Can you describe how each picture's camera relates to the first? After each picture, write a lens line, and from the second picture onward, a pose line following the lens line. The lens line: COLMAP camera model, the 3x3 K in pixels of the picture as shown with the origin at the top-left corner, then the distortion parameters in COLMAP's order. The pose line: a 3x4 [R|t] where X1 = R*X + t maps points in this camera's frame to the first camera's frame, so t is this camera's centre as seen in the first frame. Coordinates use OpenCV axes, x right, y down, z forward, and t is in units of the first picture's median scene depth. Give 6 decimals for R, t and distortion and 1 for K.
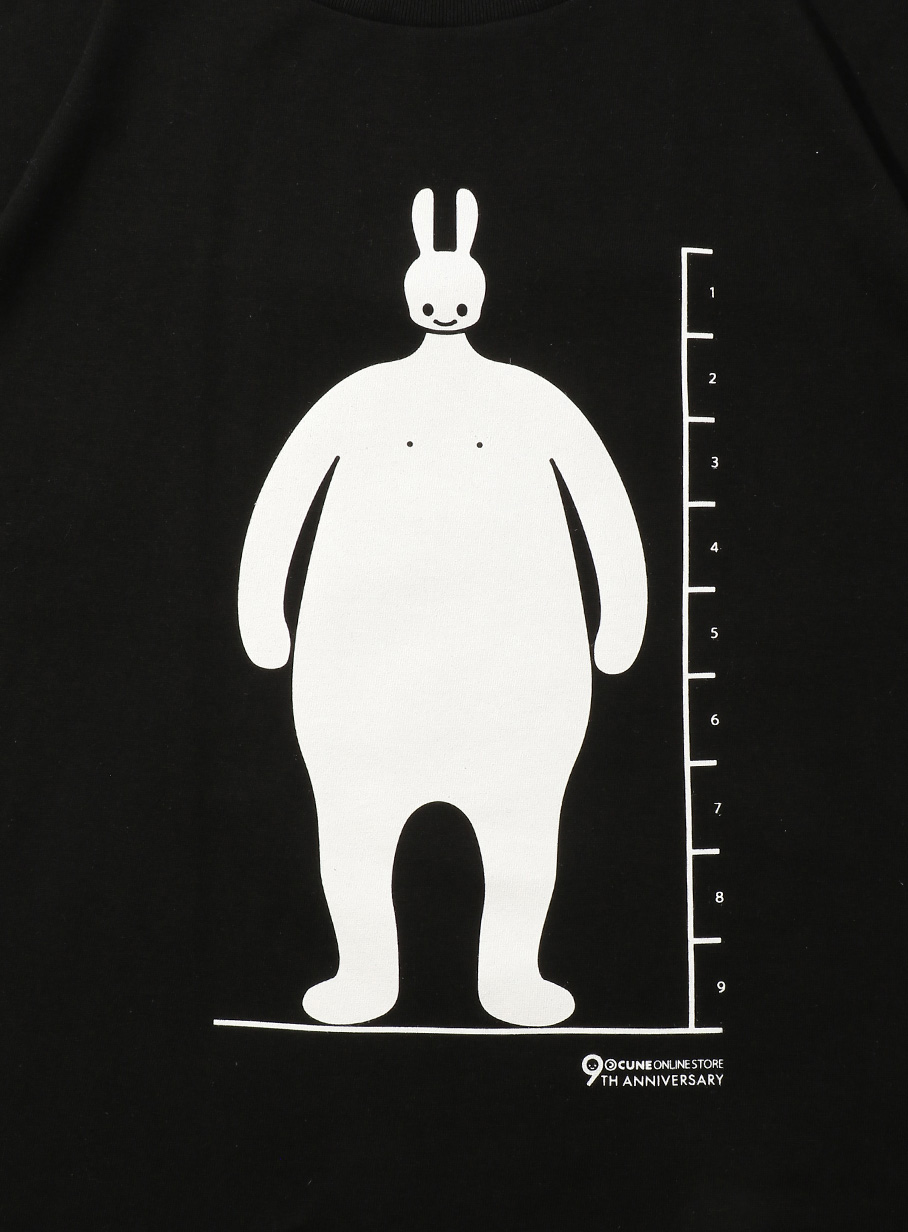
lens RADIAL K [[2119.9, 0, 454.0], [0, 2119.9, 616.0], [0, 0, 1]] dist [-0.013936, 0.025531]
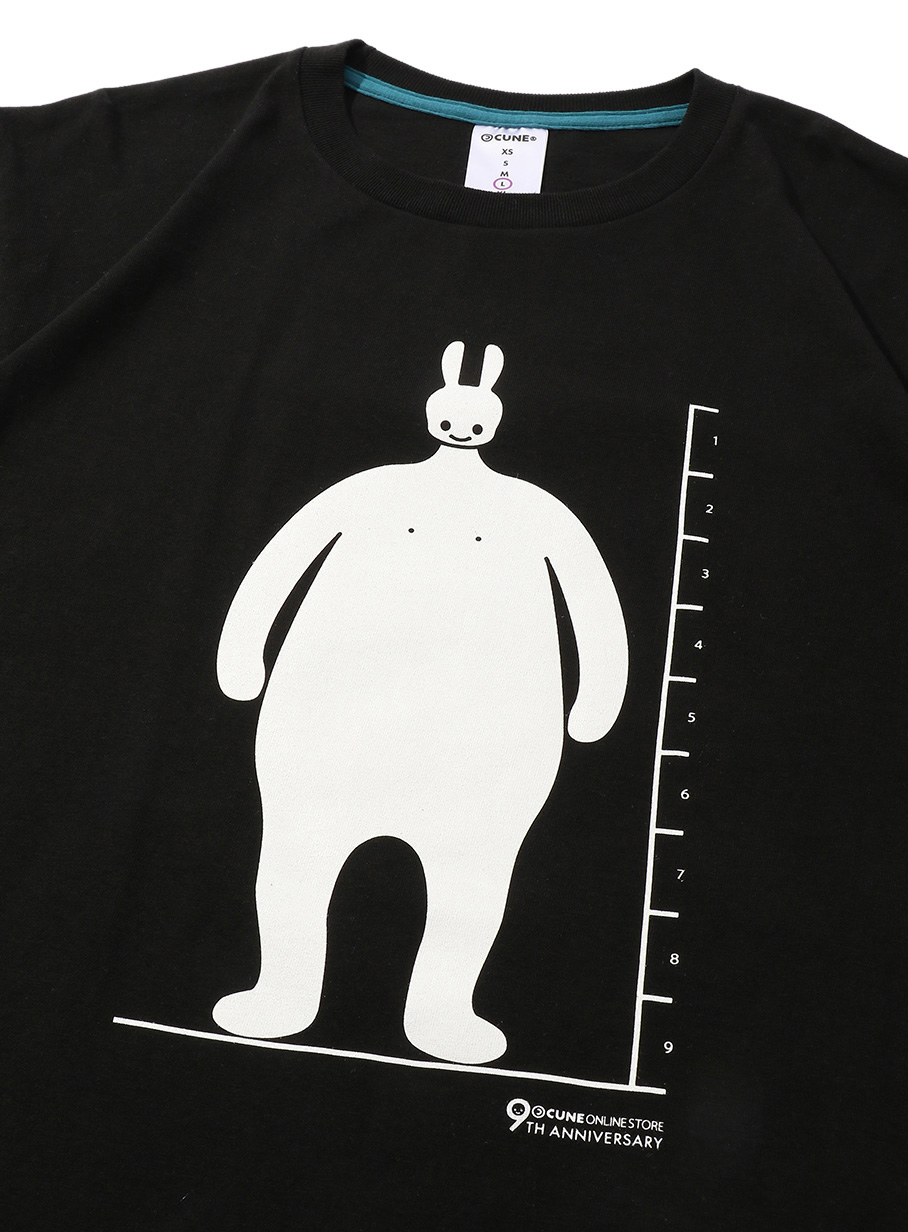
lens RADIAL K [[2119.9, 0, 454.0], [0, 2119.9, 616.0], [0, 0, 1]] dist [-0.013936, 0.025531]
pose [[0.991849, 0.117142, -0.050136, 0.058761], [-0.127200, 0.887120, -0.443664, 0.428195], [-0.007495, 0.446425, 0.894790, 0.101823]]
